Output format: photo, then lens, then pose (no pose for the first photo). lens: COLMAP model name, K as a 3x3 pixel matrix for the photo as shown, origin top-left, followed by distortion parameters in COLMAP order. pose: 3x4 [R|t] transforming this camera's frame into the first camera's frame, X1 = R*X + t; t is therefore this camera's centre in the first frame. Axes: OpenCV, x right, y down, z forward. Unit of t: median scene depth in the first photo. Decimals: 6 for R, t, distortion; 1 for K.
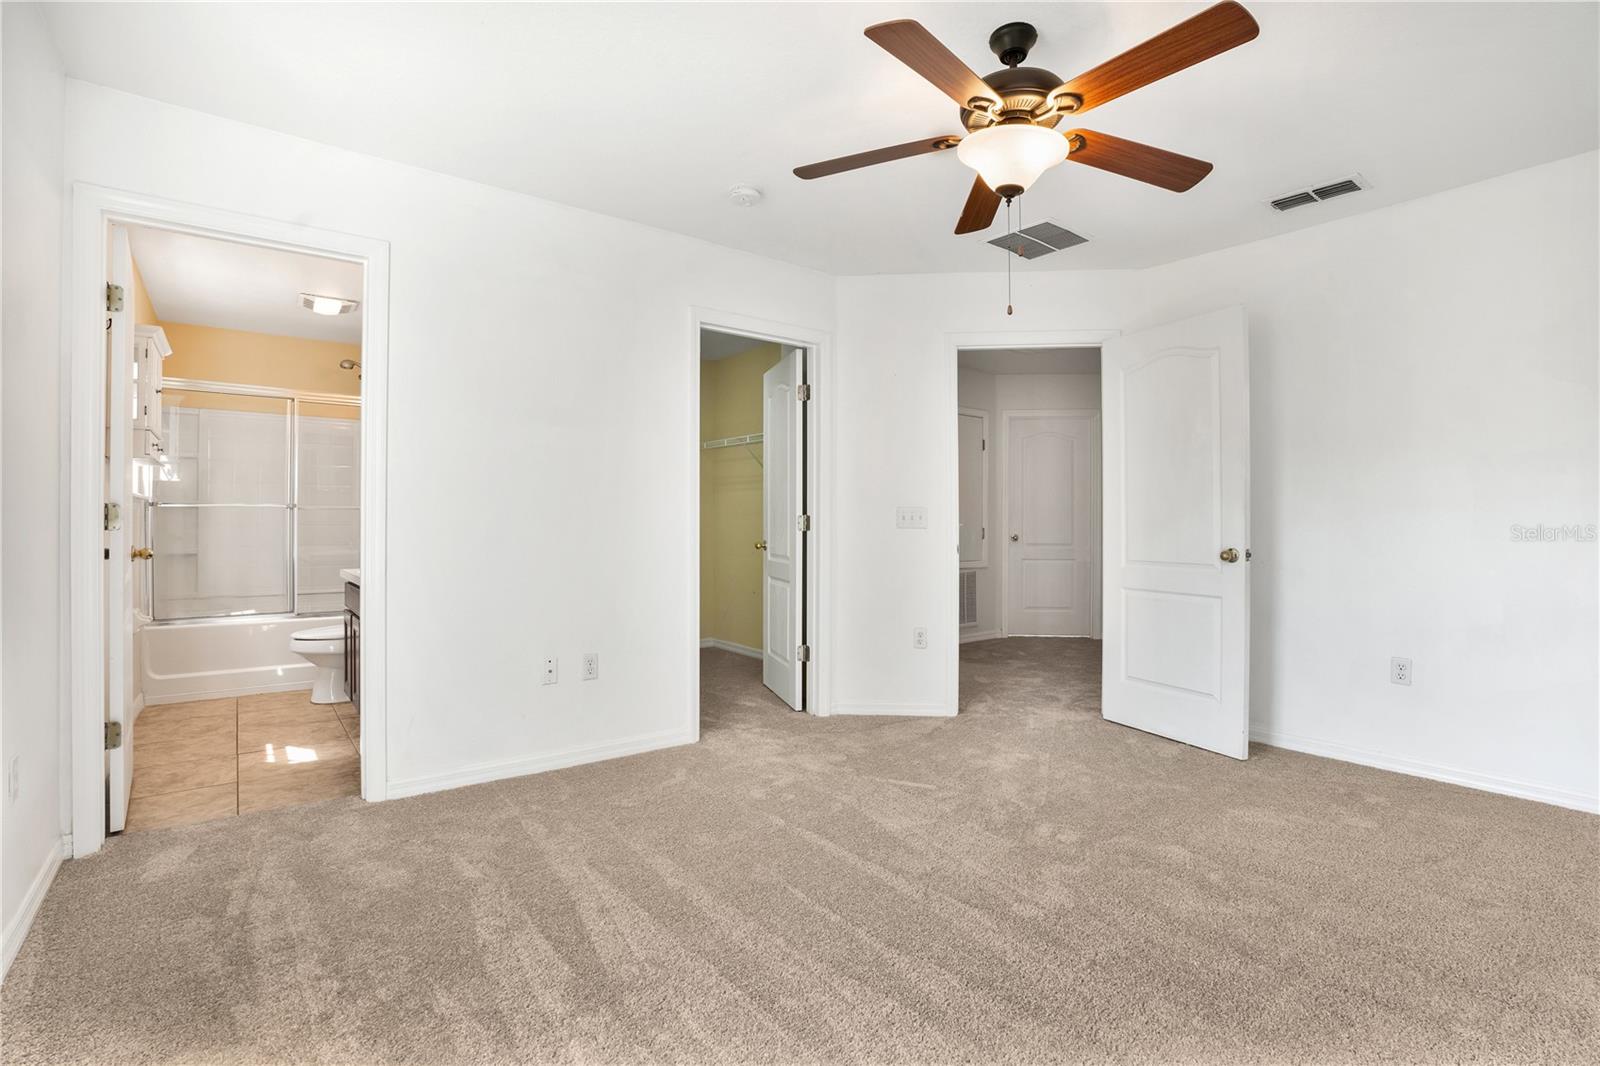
lens RADIAL K [[745.3, 0, 774.7], [0, 745.3, 522.6], [0, 0, 1]] dist [-0.077000, 0.020818]
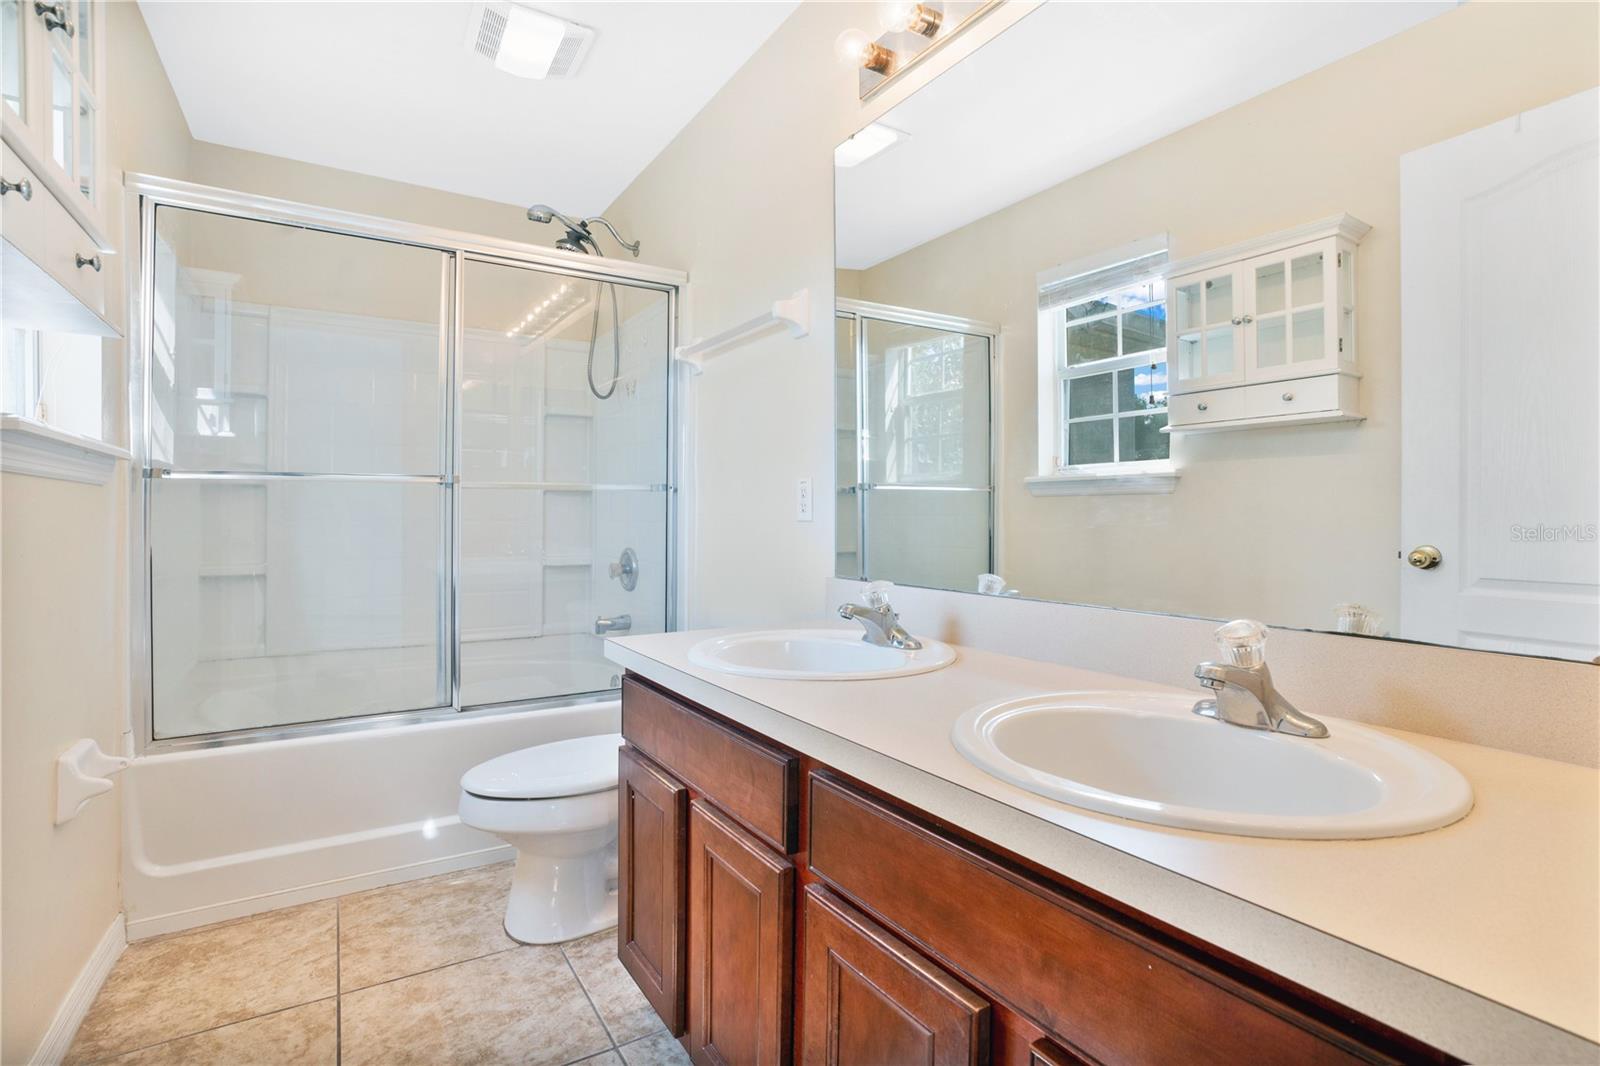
lens RADIAL K [[737.7, 0, 791.4], [0, 737.7, 527.0], [0, 0, 1]] dist [-0.073784, 0.027592]
pose [[0.996660, 0.006344, -0.081418, -0.390240], [-0.005140, 0.999874, 0.014994, -0.000204], [0.081503, -0.014525, 0.996567, 0.524218]]
